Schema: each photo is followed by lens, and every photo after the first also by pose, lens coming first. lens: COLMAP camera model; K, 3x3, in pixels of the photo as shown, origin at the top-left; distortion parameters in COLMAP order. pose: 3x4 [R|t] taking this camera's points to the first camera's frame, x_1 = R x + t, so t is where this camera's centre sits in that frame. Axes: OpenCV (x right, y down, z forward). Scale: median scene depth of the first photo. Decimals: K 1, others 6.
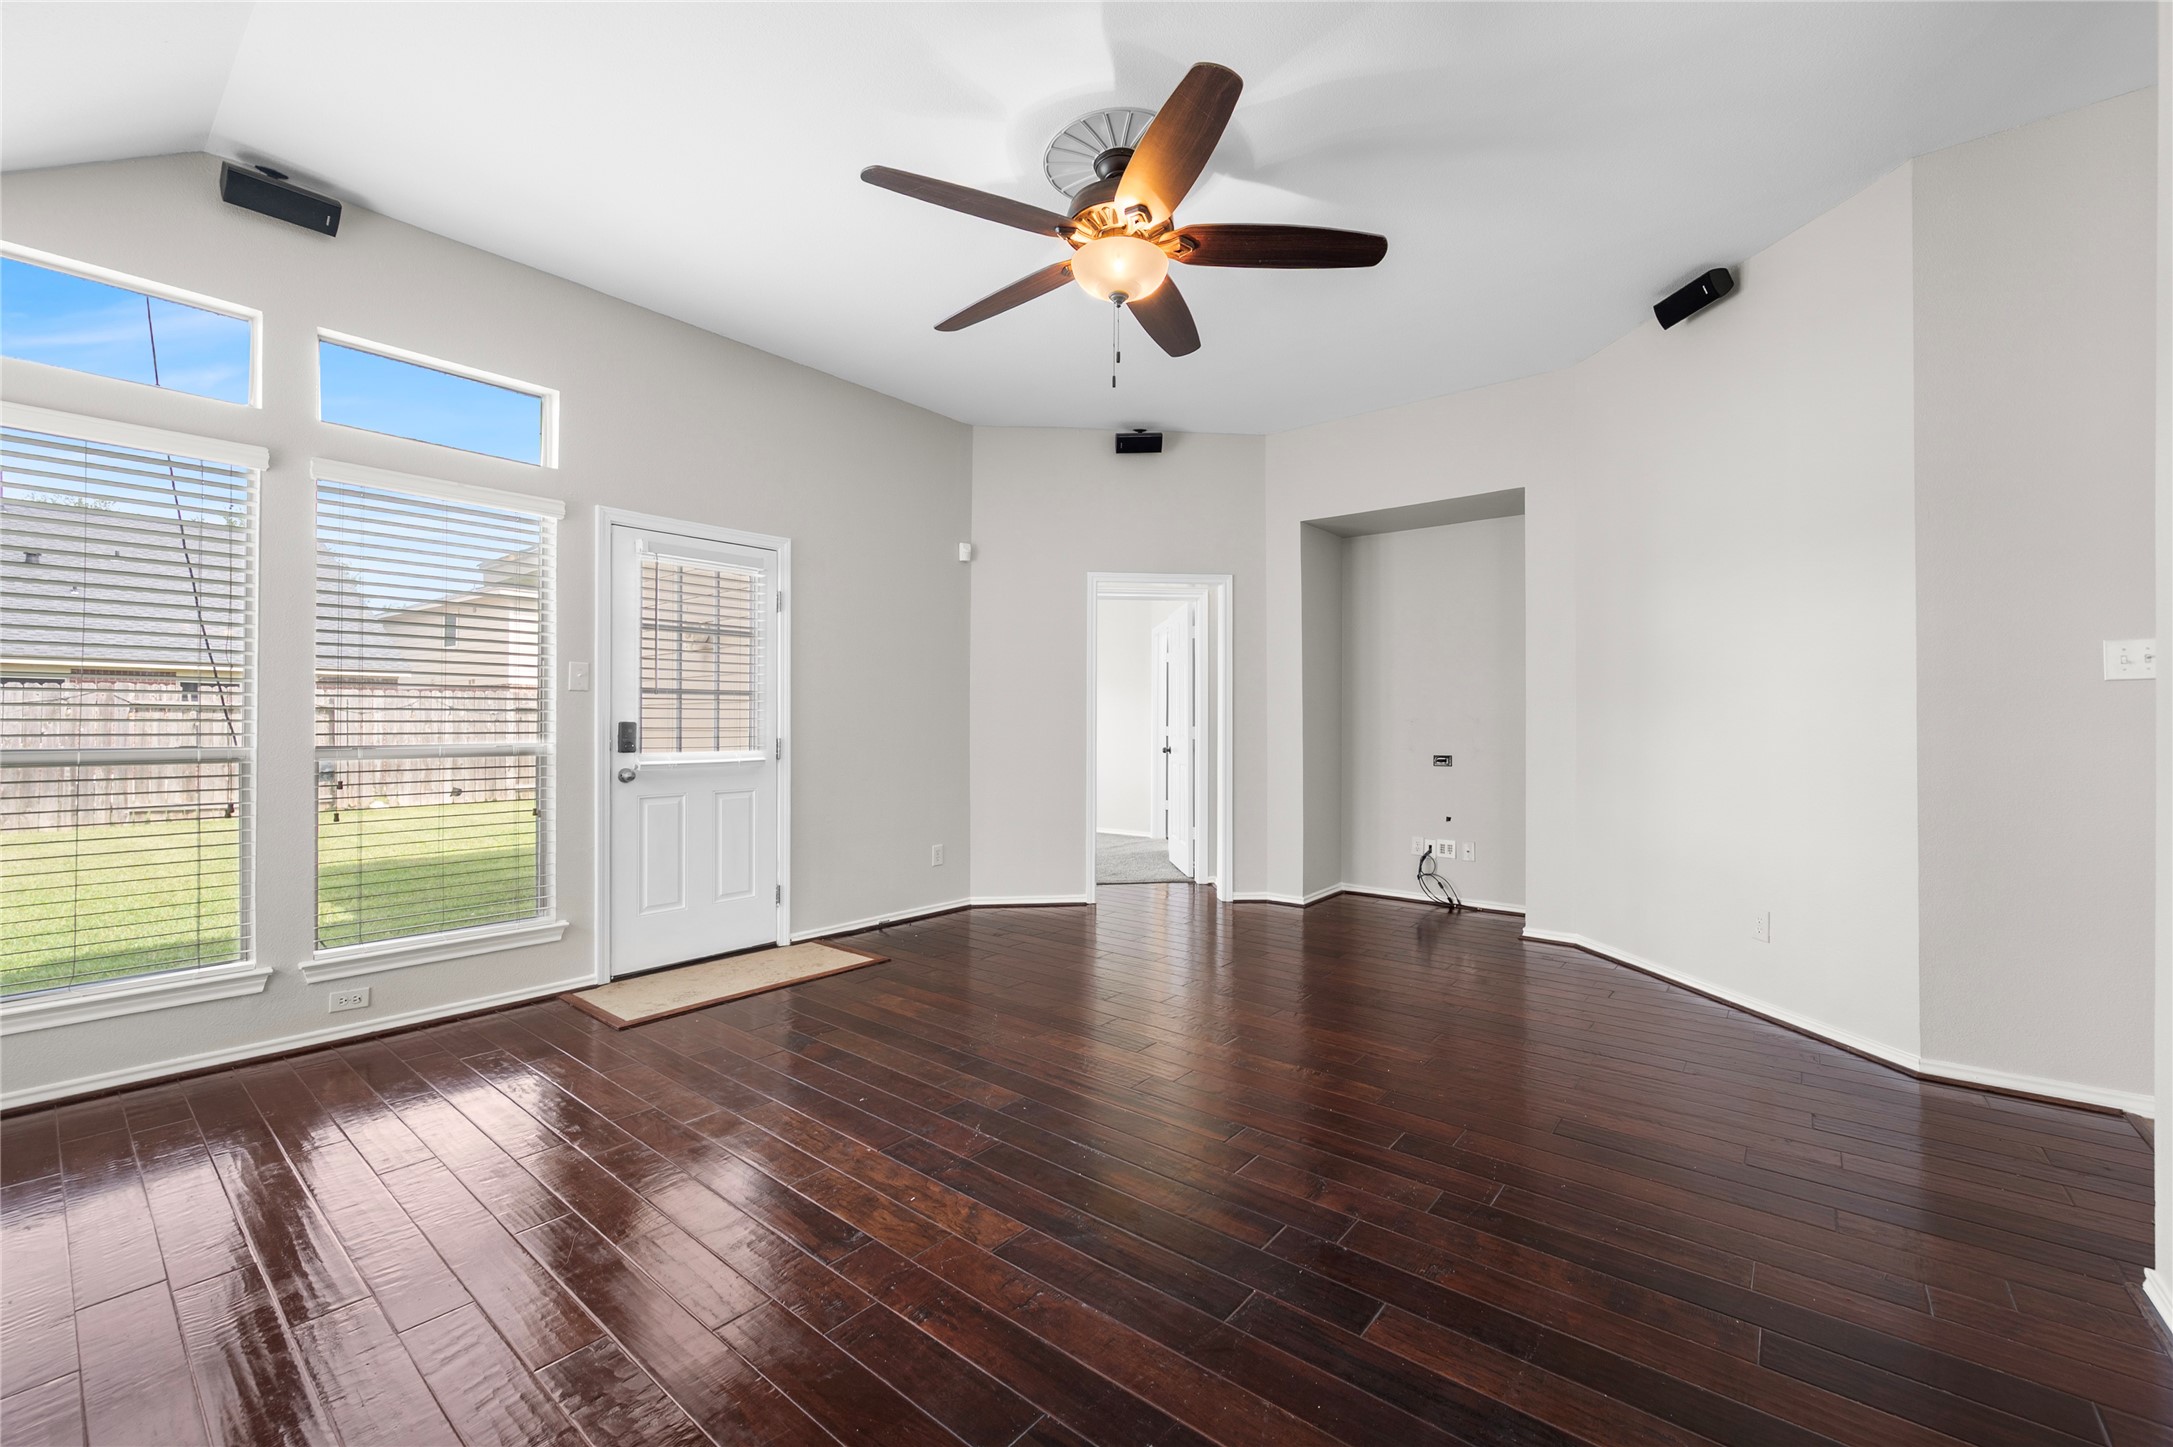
lens RADIAL K [[871.8, 0, 1085.8], [0, 871.8, 722.0], [0, 0, 1]] dist [0.000539, 0.000105]
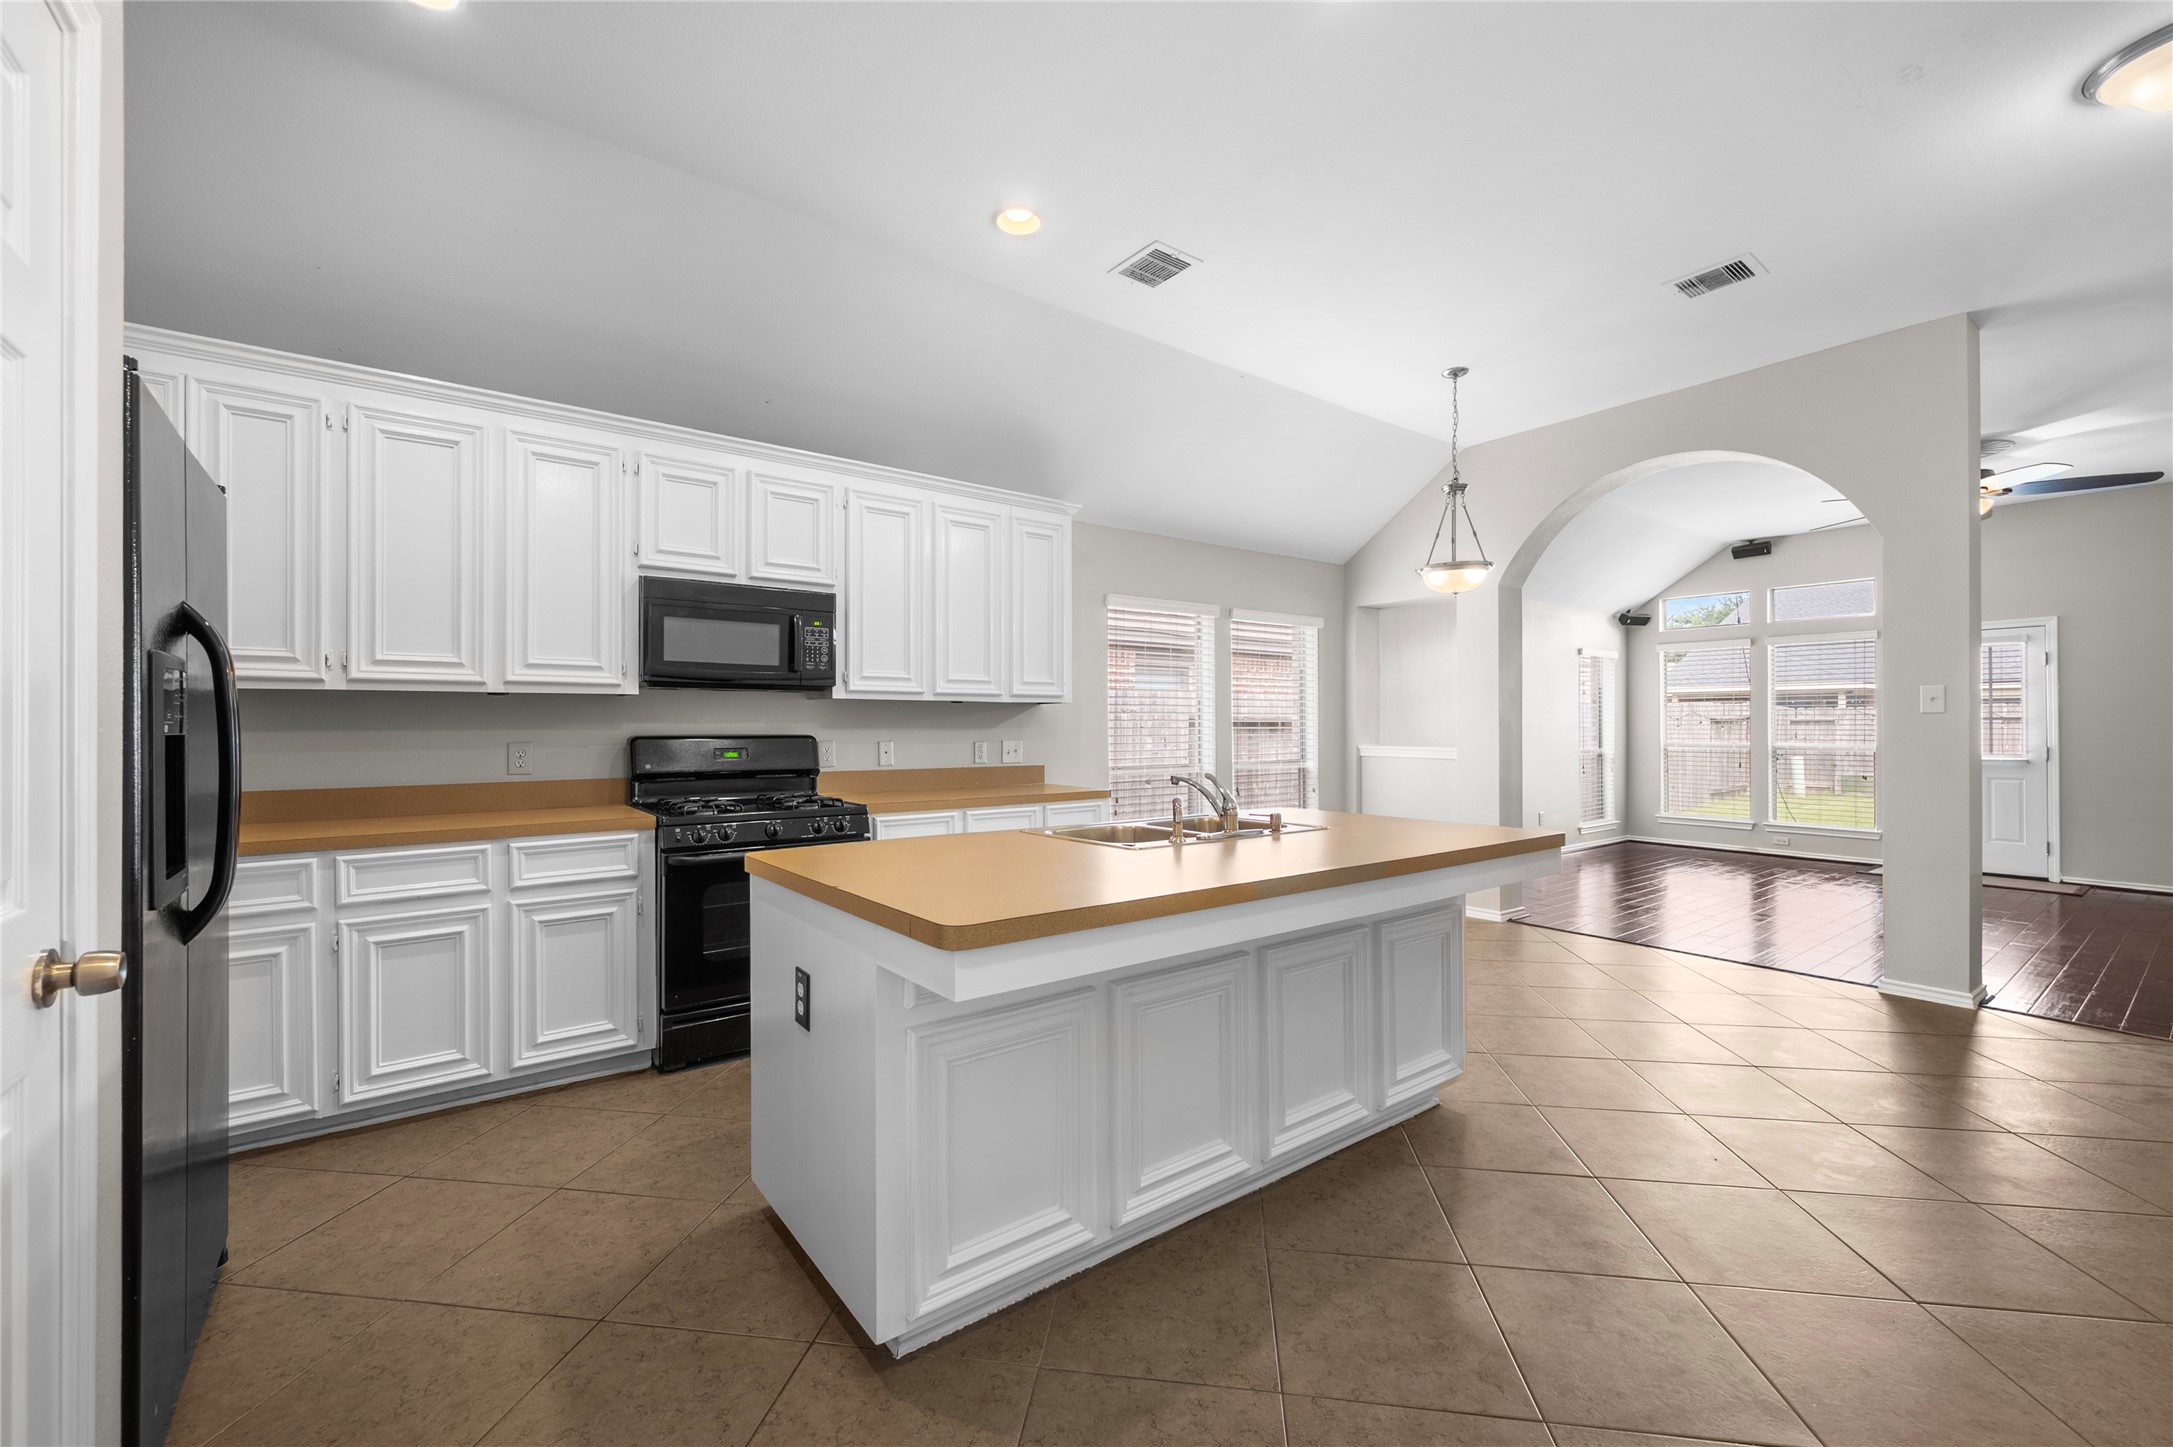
lens RADIAL K [[871.8, 0, 1083.7], [0, 871.8, 724.6], [0, 0, 1]] dist [0.000539, 0.000105]
pose [[-0.228760, -0.001885, -0.973481, 1.574897], [0.001831, 0.999996, -0.002367, -0.020488], [0.973481, -0.002324, -0.228756, -0.316225]]
